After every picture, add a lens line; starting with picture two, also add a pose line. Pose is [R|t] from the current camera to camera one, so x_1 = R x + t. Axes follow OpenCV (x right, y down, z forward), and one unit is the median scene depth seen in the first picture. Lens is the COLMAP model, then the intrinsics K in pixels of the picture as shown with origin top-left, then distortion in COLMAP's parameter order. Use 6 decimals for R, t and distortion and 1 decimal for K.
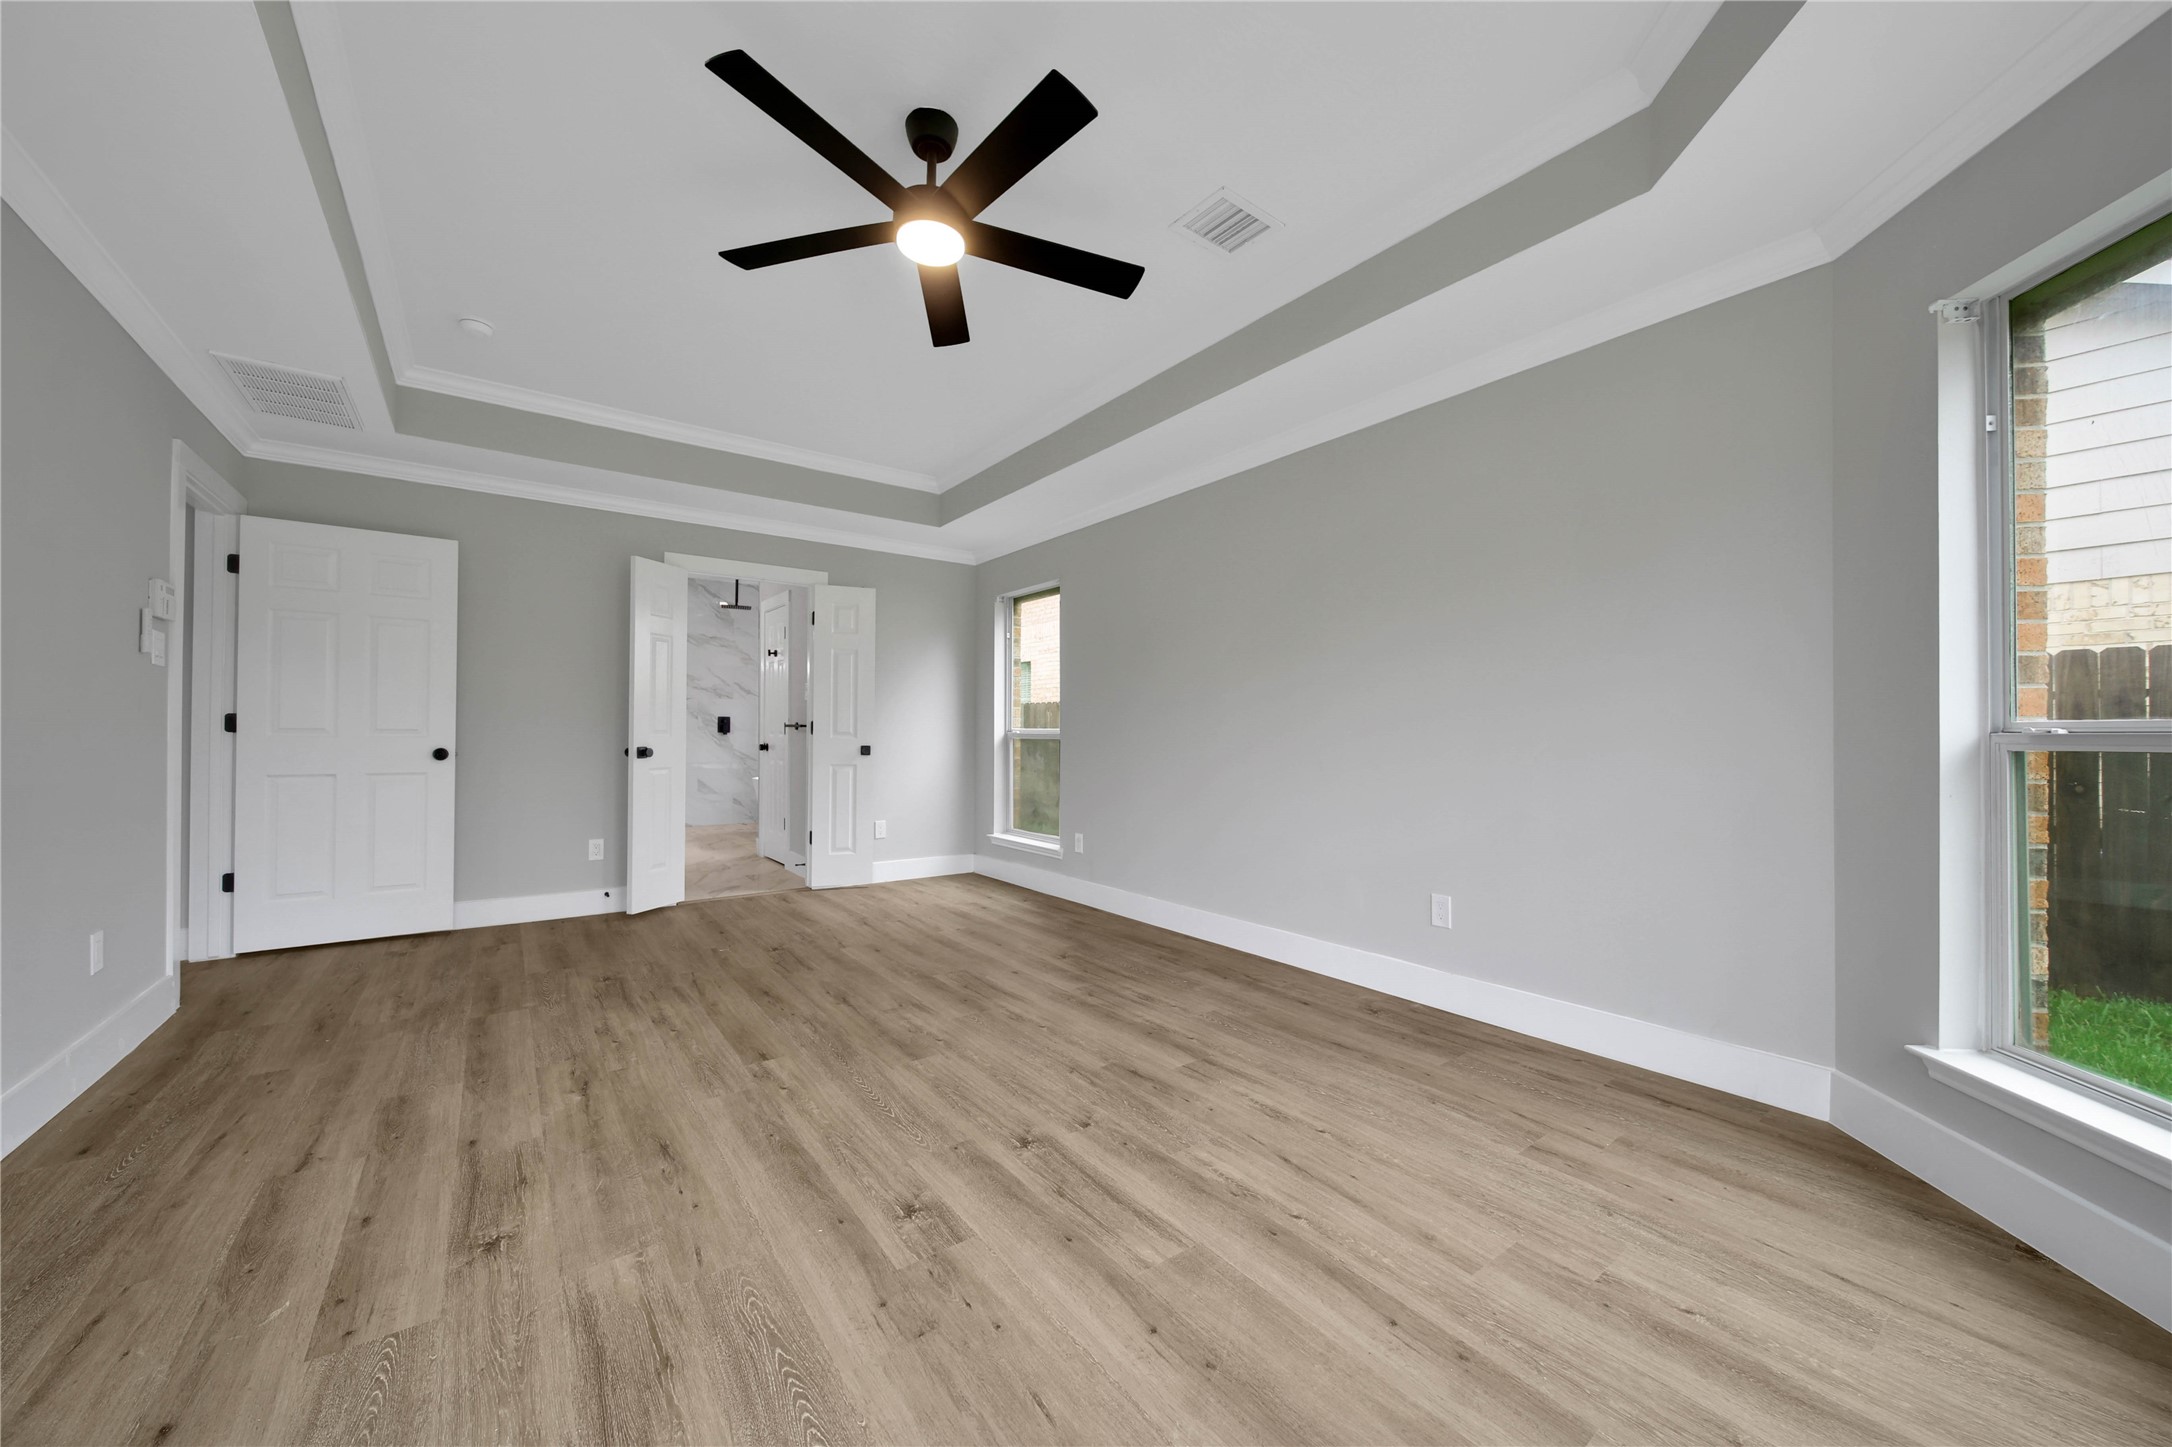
lens RADIAL K [[791.2, 0, 1084.3], [0, 791.2, 725.1], [0, 0, 1]] dist [-0.001303, -0.000039]
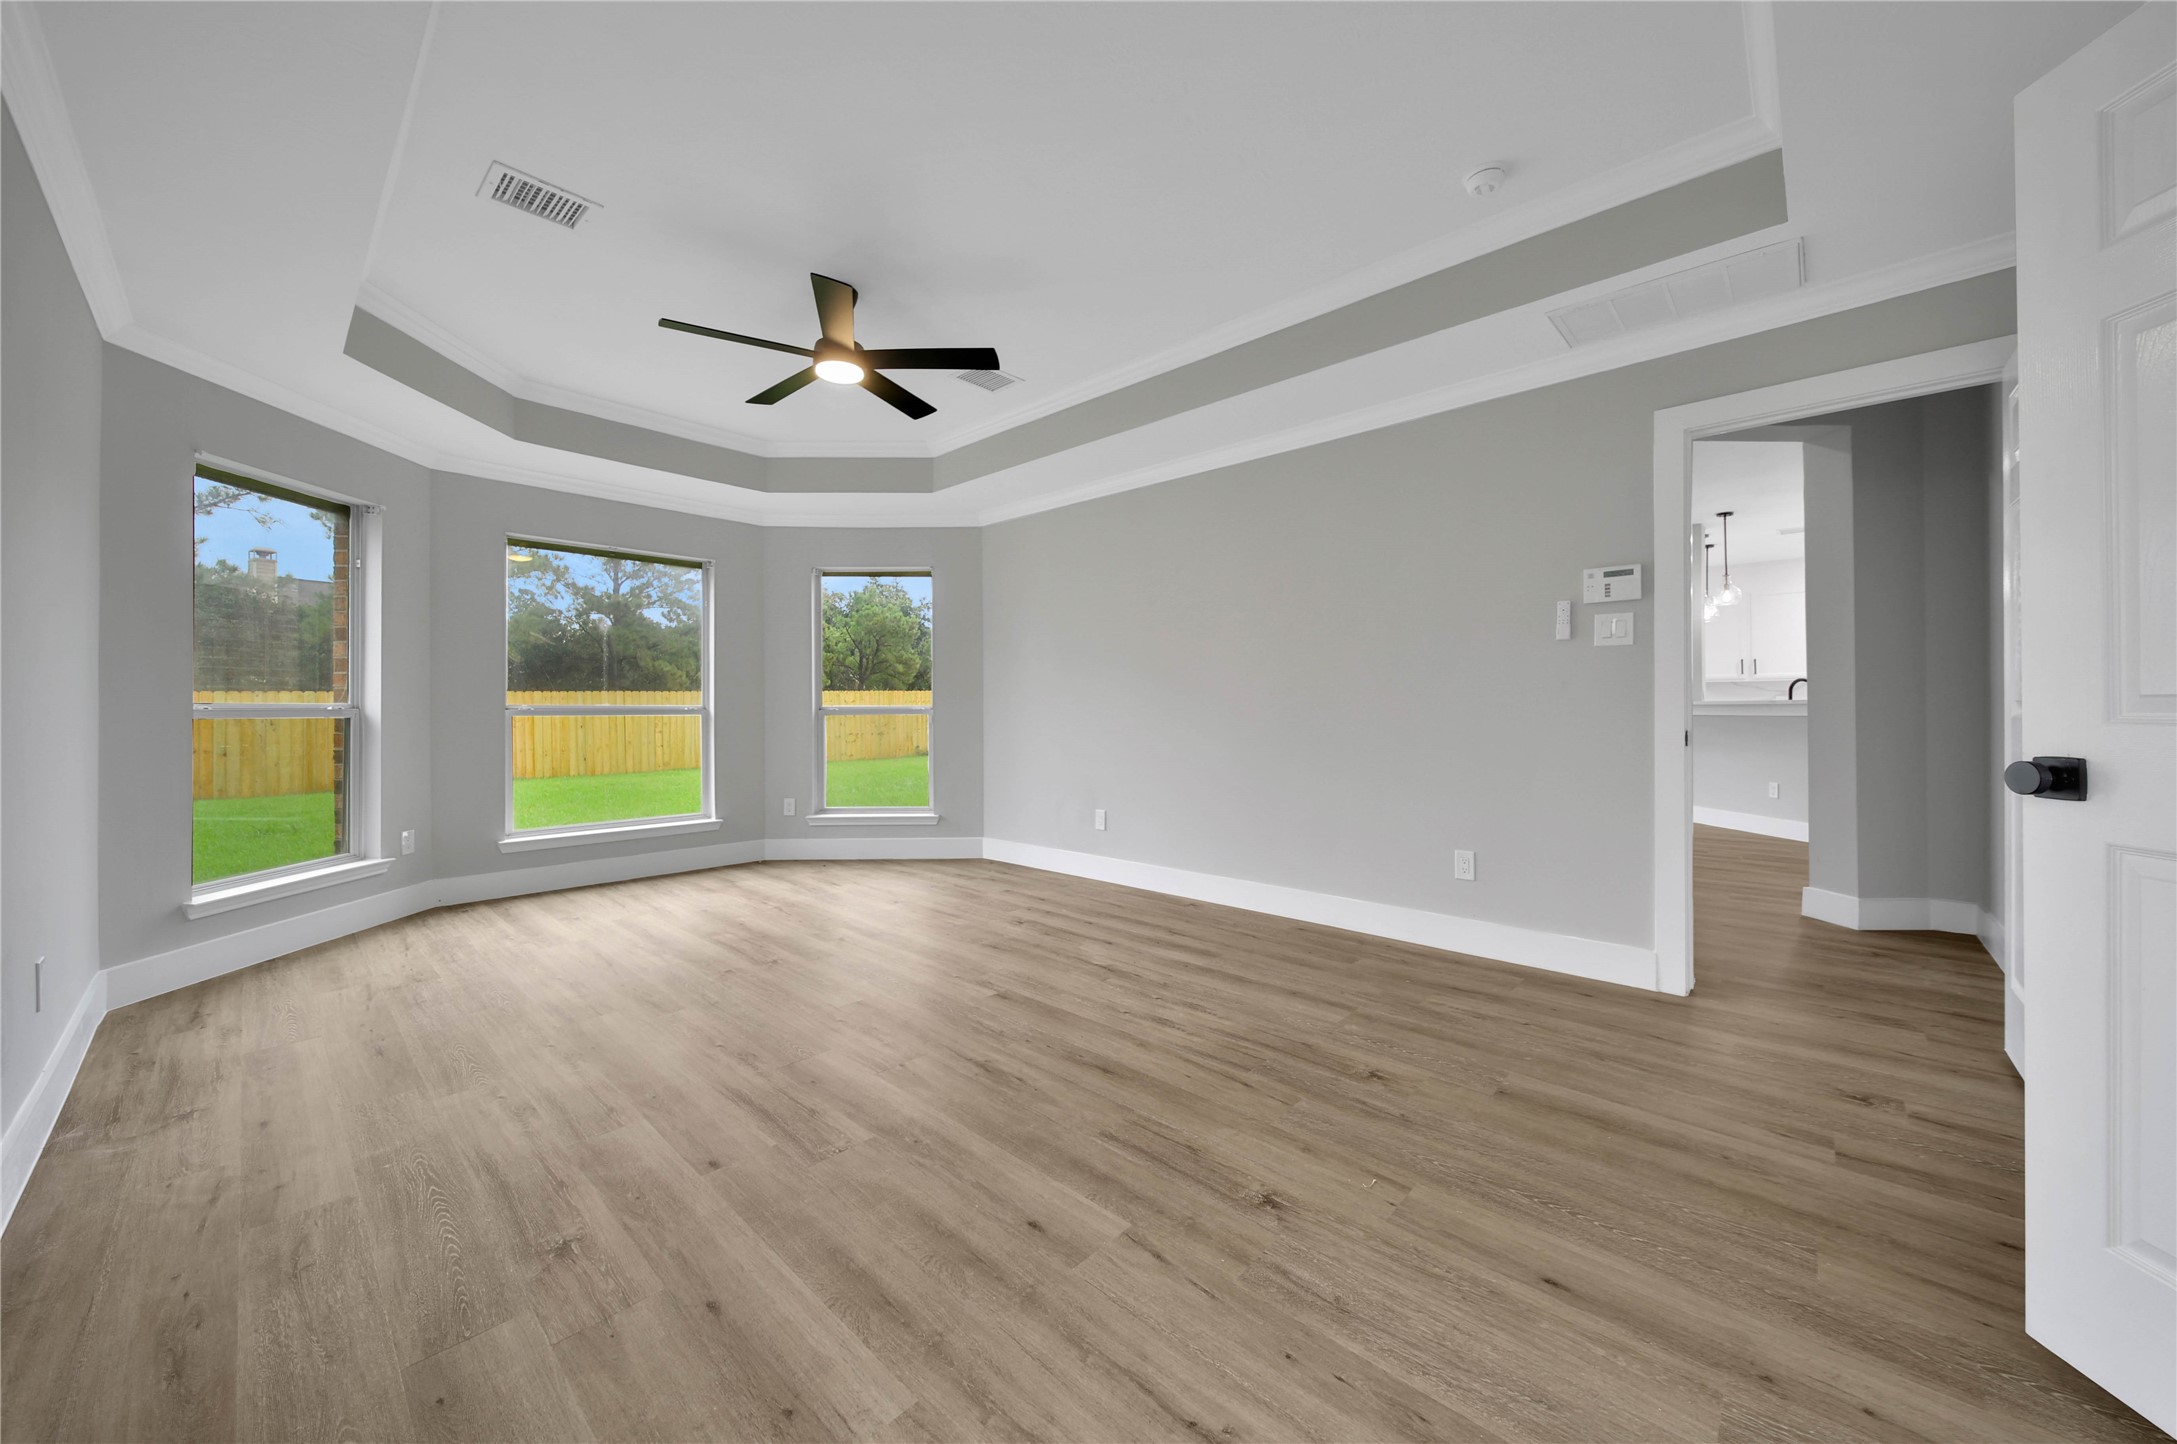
lens RADIAL K [[793.0, 0, 1095.7], [0, 793.0, 712.2], [0, 0, 1]] dist [-0.001303, -0.000039]
pose [[-0.981223, -0.000031, -0.192879, -0.290938], [0.001438, 0.999971, -0.007476, 0.022621], [0.192873, -0.007613, -0.981194, 1.945497]]
